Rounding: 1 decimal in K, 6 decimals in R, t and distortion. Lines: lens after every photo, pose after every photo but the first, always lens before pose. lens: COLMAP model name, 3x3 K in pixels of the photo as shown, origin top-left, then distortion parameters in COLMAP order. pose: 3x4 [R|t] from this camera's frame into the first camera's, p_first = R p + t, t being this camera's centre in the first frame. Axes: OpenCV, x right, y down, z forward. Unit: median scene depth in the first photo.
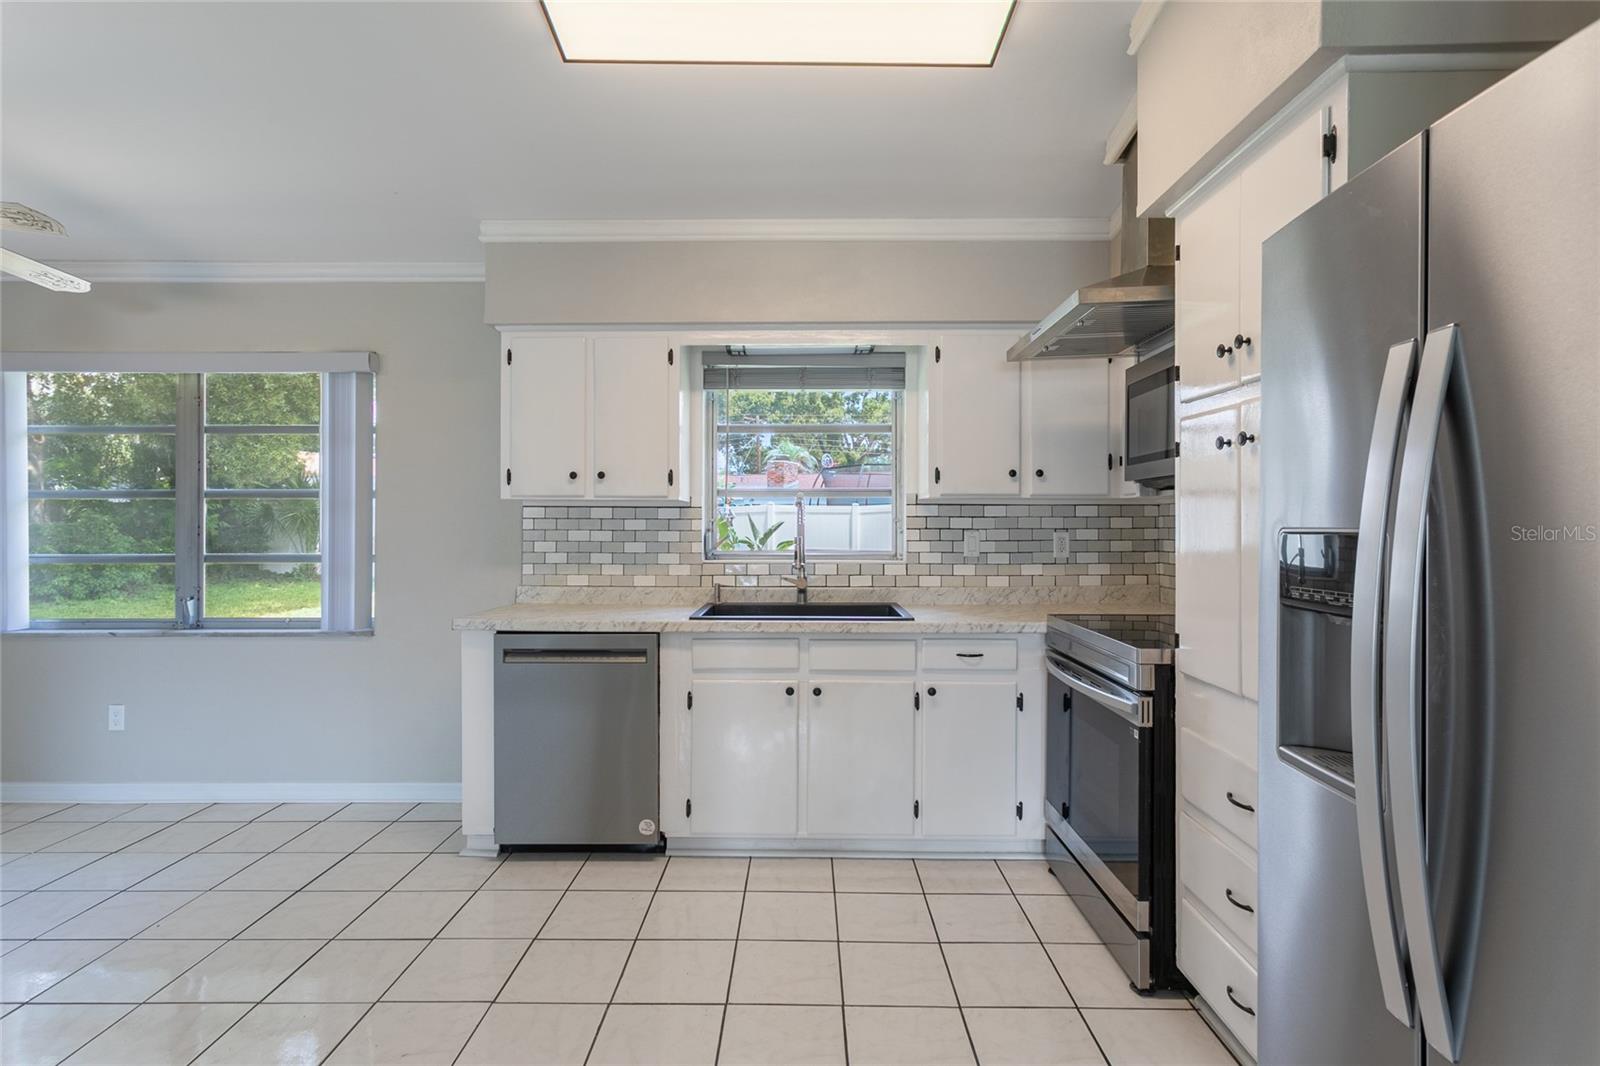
lens RADIAL K [[759.9, 0, 801.2], [0, 759.9, 520.4], [0, 0, 1]] dist [0.004645, -0.000028]
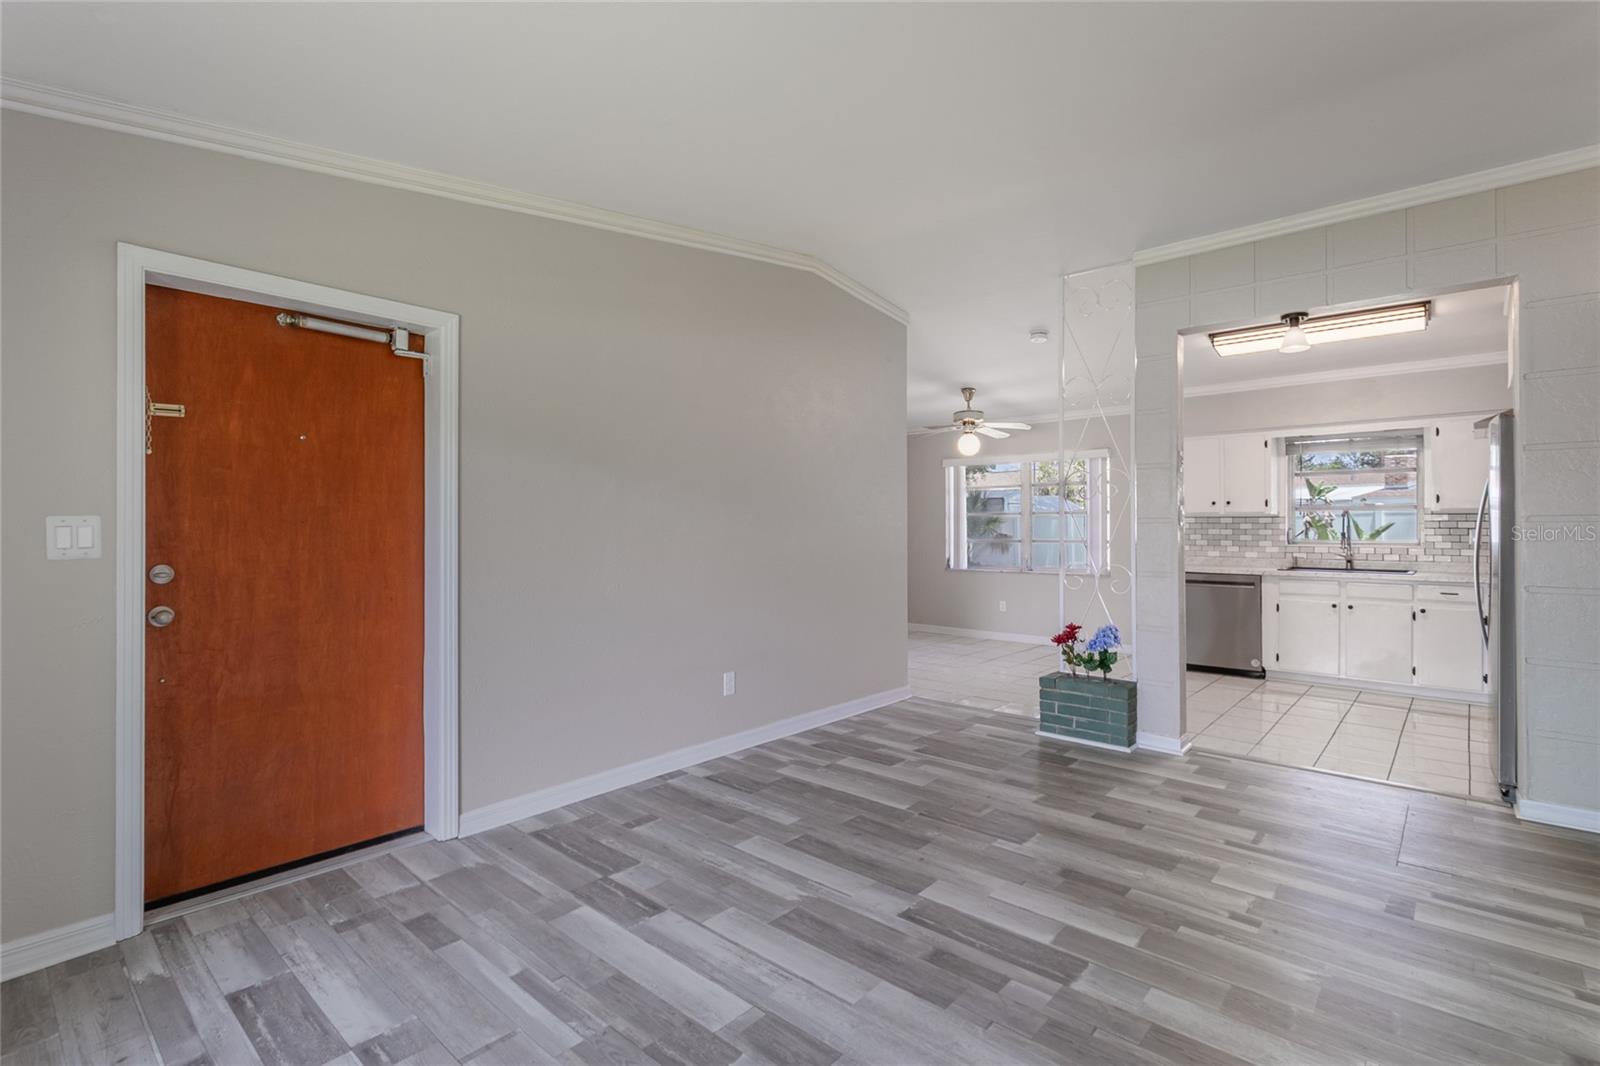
lens RADIAL K [[759.9, 0, 797.9], [0, 759.9, 521.1], [0, 0, 1]] dist [0.004645, -0.000028]
pose [[0.752094, -0.005927, -0.659029, 0.218155], [0.005882, 0.999980, -0.002281, -0.009917], [0.659029, -0.002160, 0.752114, -1.304135]]
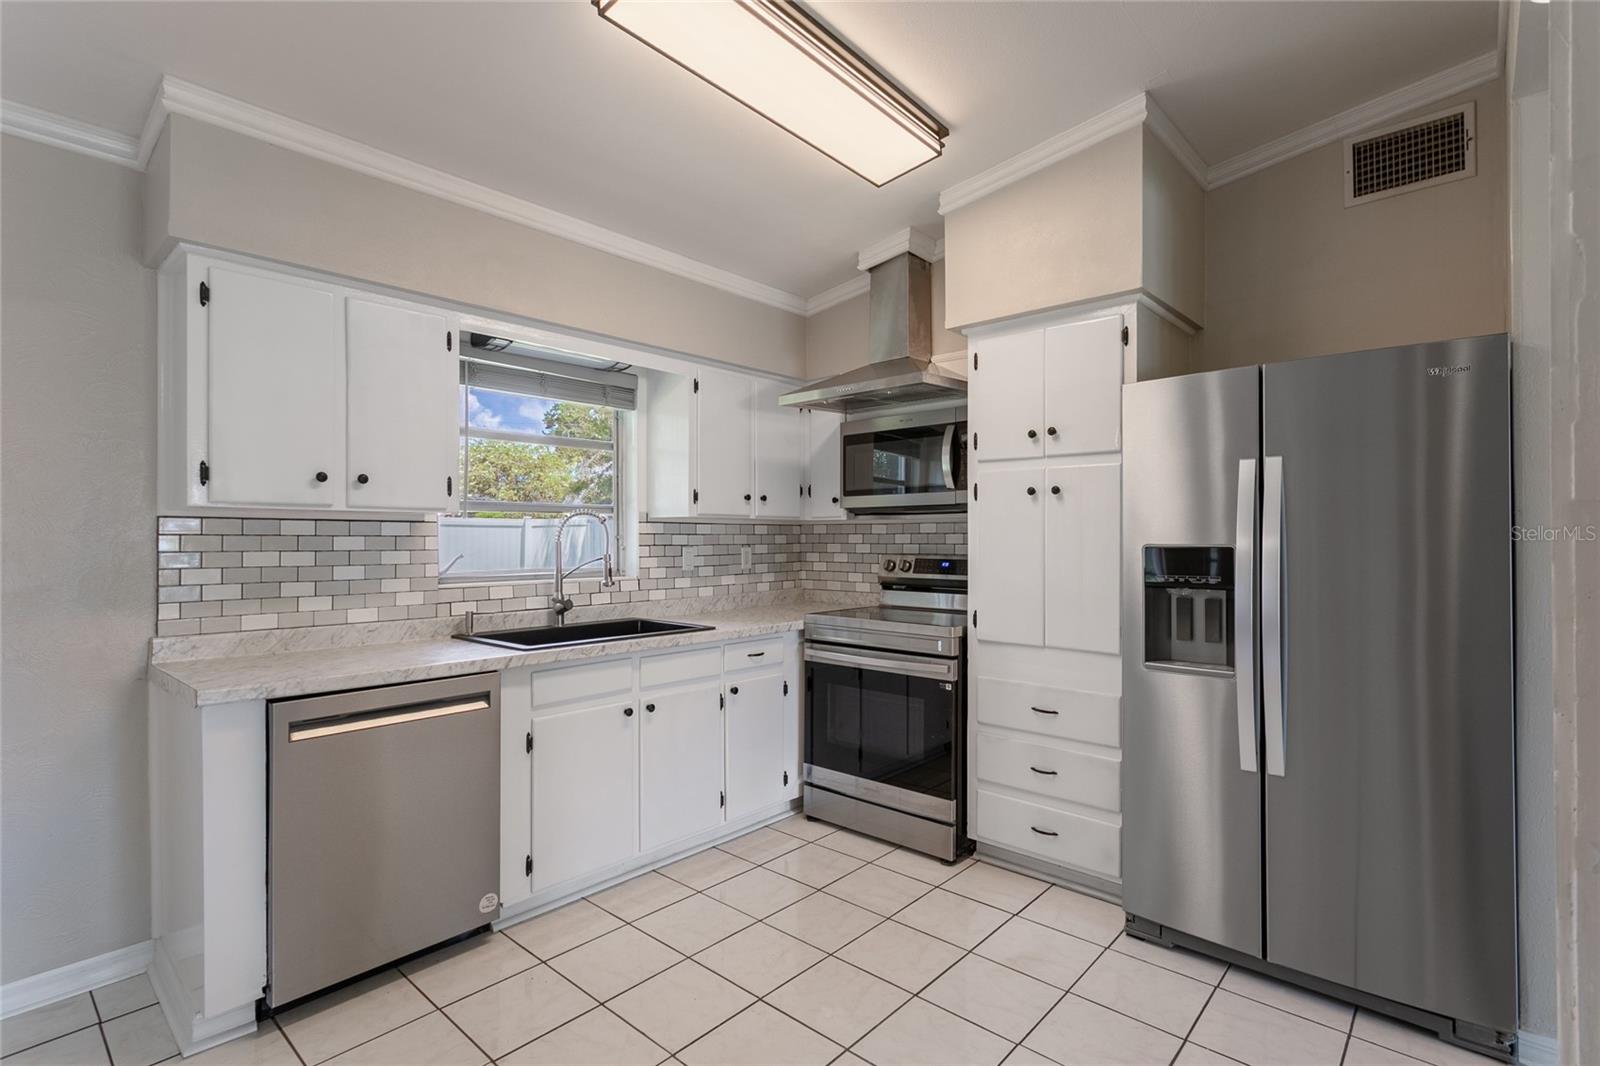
lens RADIAL K [[759.9, 0, 796.9], [0, 759.9, 534.0], [0, 0, 1]] dist [0.004645, -0.000028]
pose [[0.664074, 0.003259, 0.747660, -0.515083], [-0.002790, 0.999994, -0.001881, -0.003527], [-0.747662, -0.000836, 0.664079, 0.157558]]
